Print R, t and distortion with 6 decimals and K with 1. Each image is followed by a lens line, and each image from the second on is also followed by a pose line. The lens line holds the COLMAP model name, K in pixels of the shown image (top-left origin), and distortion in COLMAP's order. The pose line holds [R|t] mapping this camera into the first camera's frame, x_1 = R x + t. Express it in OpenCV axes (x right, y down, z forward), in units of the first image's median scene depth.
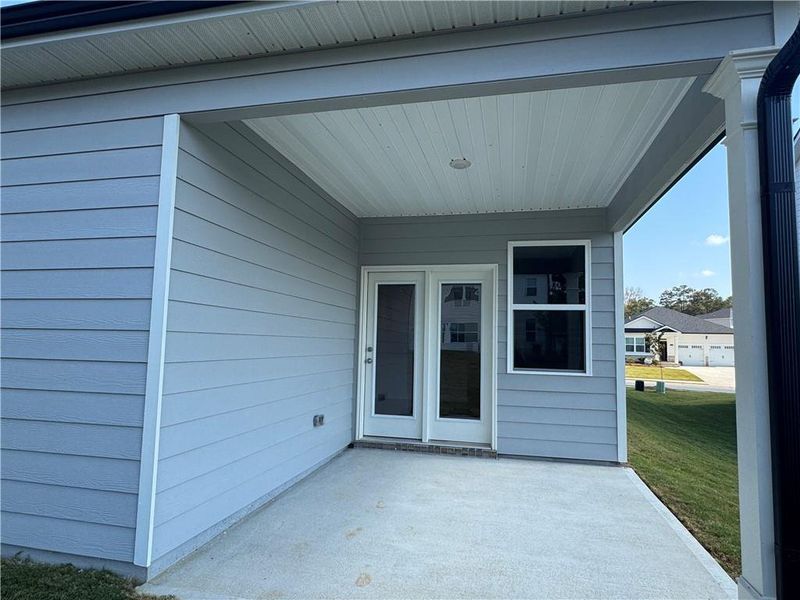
lens RADIAL K [[486.8, 0, 400.0], [0, 486.8, 300.0], [0, 0, 1]] dist [-0.002682, -0.002558]
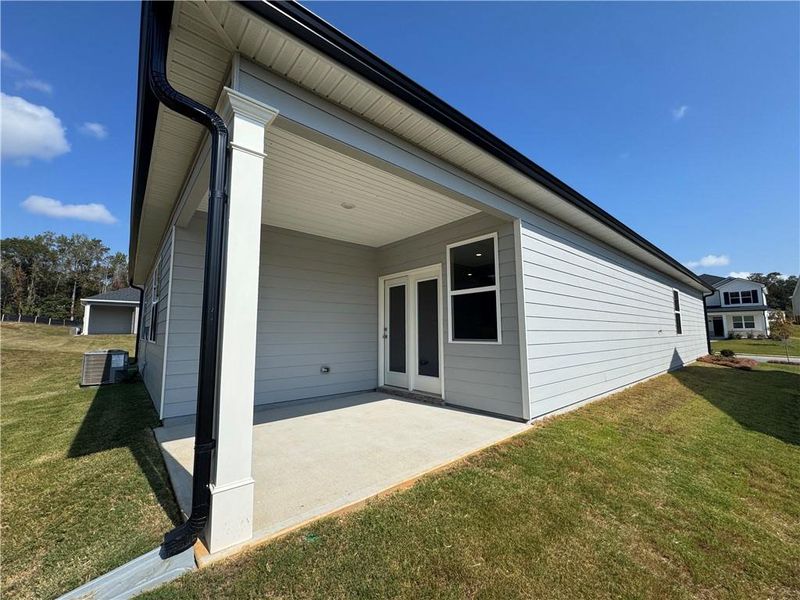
lens RADIAL K [[323.7, 0, 400.0], [0, 323.7, 300.0], [0, 0, 1]] dist [-0.001059, -0.000288]
pose [[0.802307, -0.087345, -0.590486, 0.635899], [0.075777, 0.996136, -0.044389, 0.060645], [0.592082, -0.009132, 0.805826, 0.197977]]
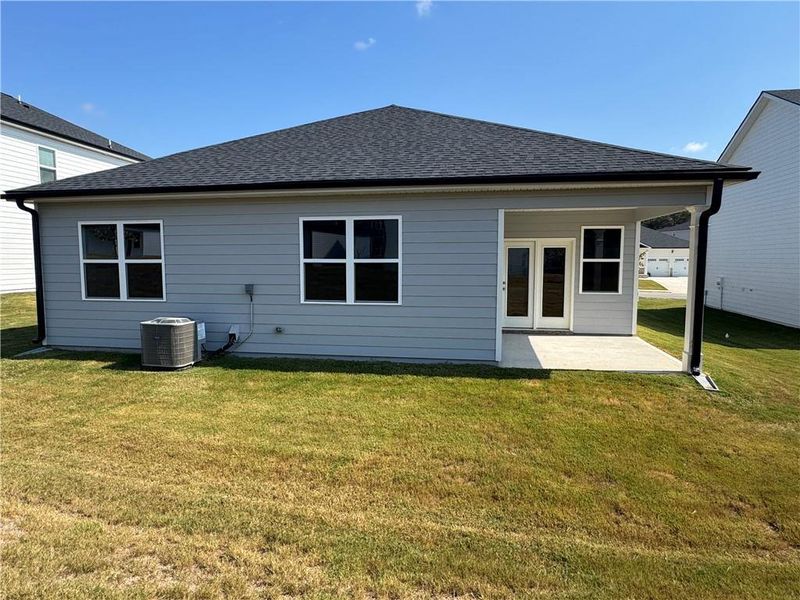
lens RADIAL K [[486.8, 0, 400.0], [0, 486.8, 300.0], [0, 0, 1]] dist [-0.002682, -0.002558]
pose [[0.998262, -0.026929, 0.052415, -0.602518], [0.017379, 0.984451, 0.174798, -0.181386], [-0.056307, -0.173583, 0.983208, -0.901678]]
